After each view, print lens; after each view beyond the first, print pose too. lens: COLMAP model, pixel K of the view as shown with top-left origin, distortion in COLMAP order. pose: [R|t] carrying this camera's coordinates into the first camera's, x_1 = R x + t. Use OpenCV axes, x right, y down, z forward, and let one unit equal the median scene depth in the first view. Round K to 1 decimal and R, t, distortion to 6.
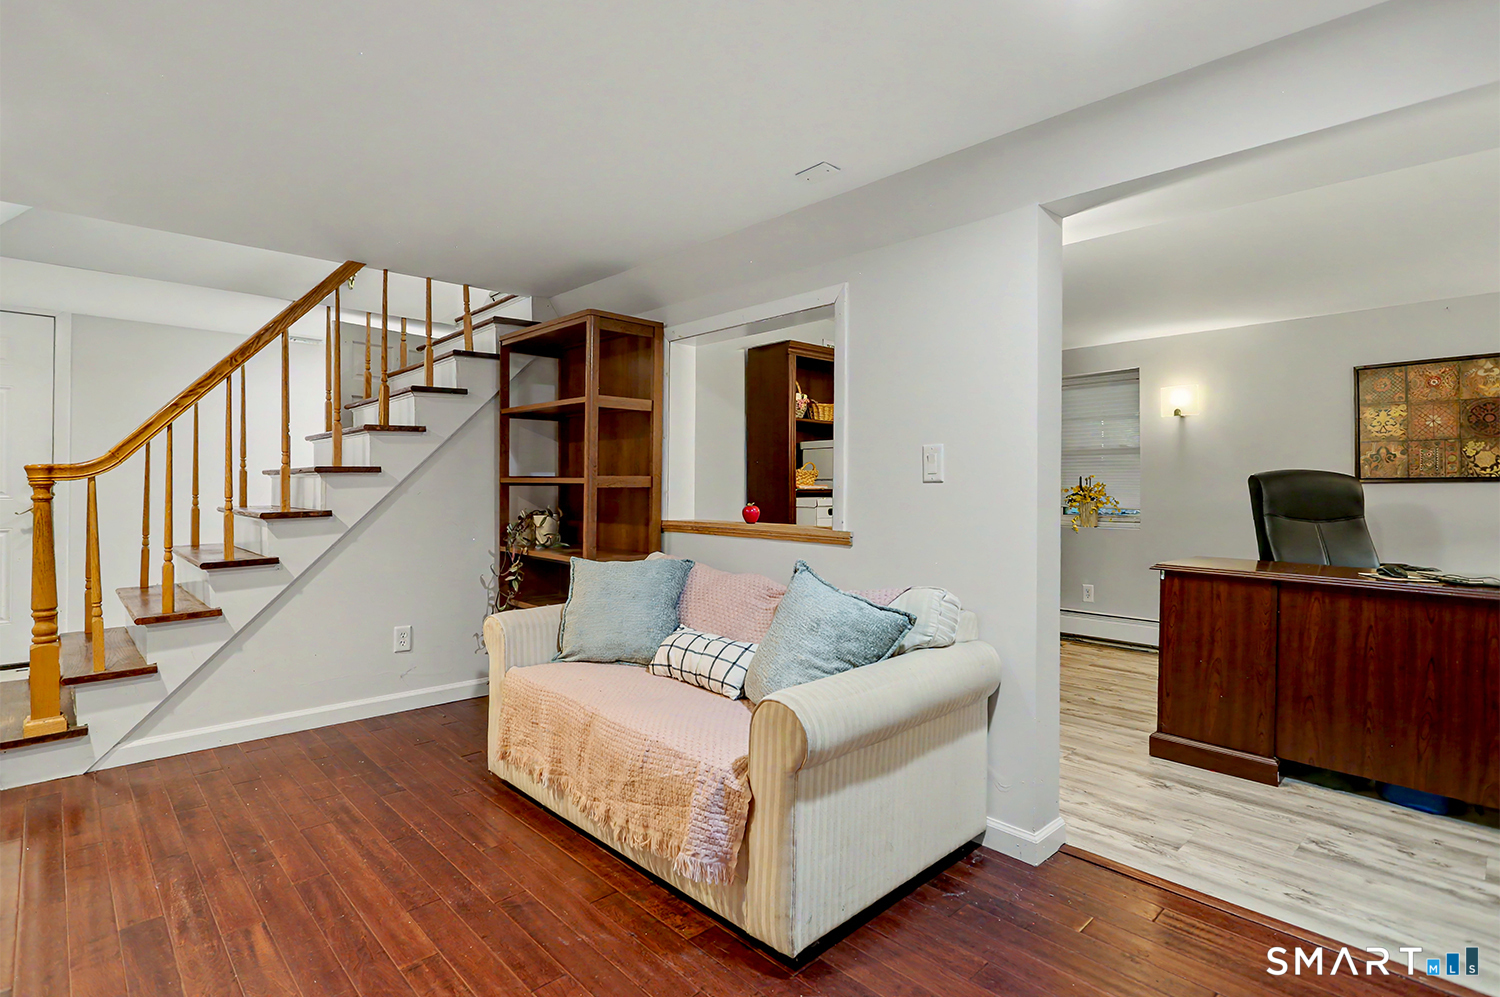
lens RADIAL K [[729.2, 0, 747.6], [0, 729.2, 492.6], [0, 0, 1]] dist [-0.012211, 0.004880]
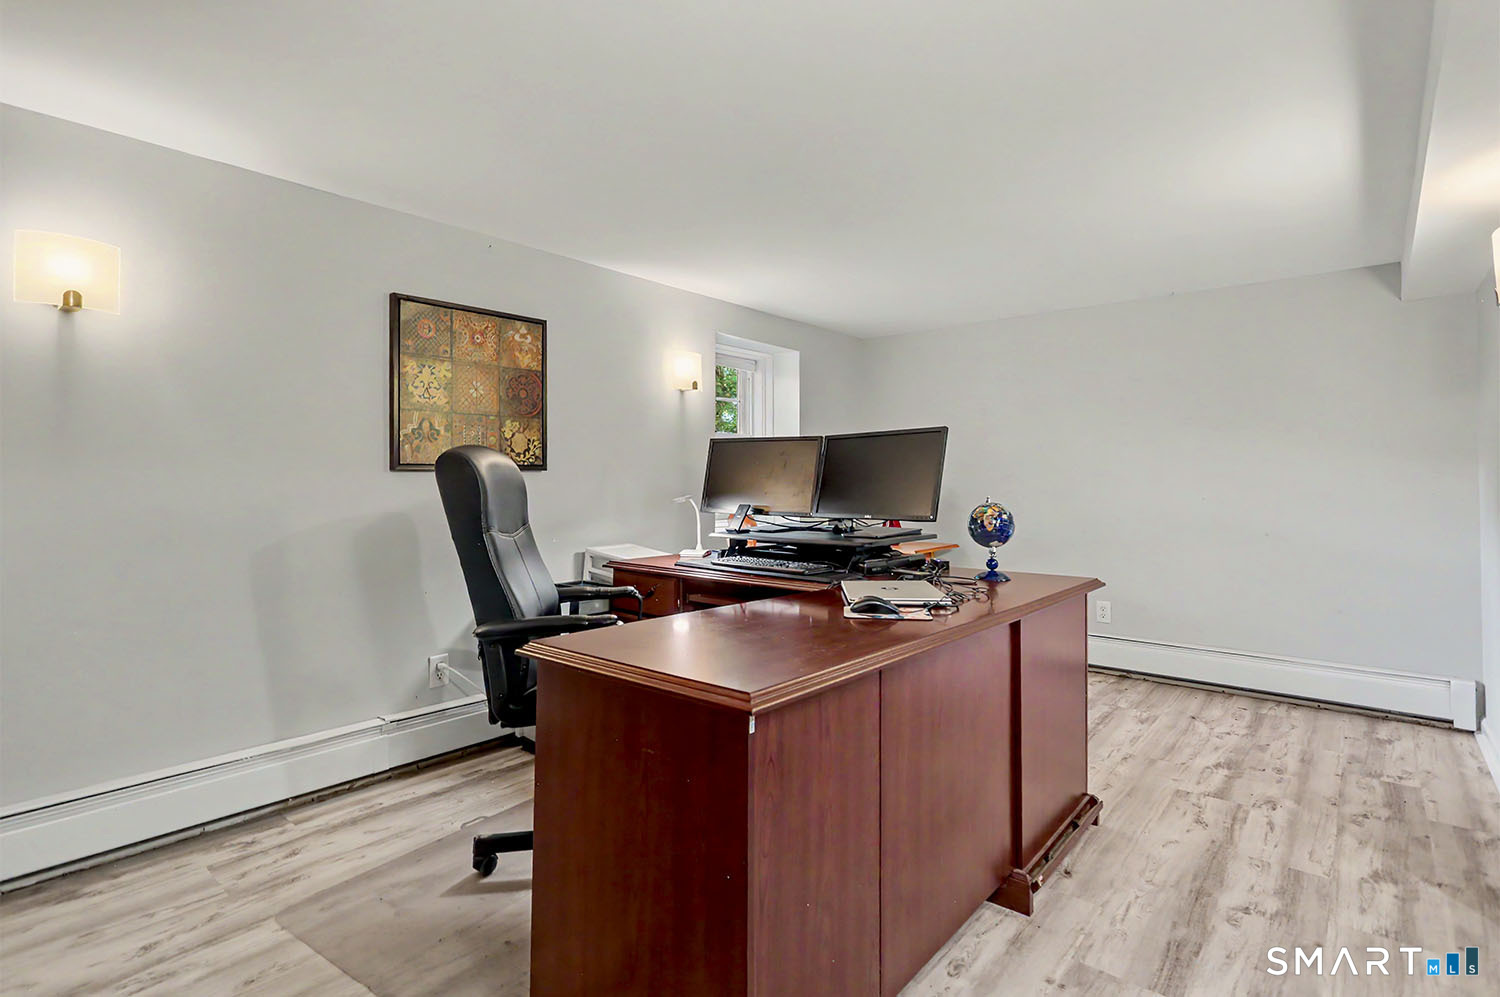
lens RADIAL K [[729.2, 0, 746.9], [0, 729.2, 485.4], [0, 0, 1]] dist [-0.012211, 0.004880]
pose [[-0.078657, -0.007558, 0.996873, 0.162226], [0.005345, 0.999954, 0.008003, -0.003085], [-0.996887, 0.005958, -0.078613, 0.770049]]
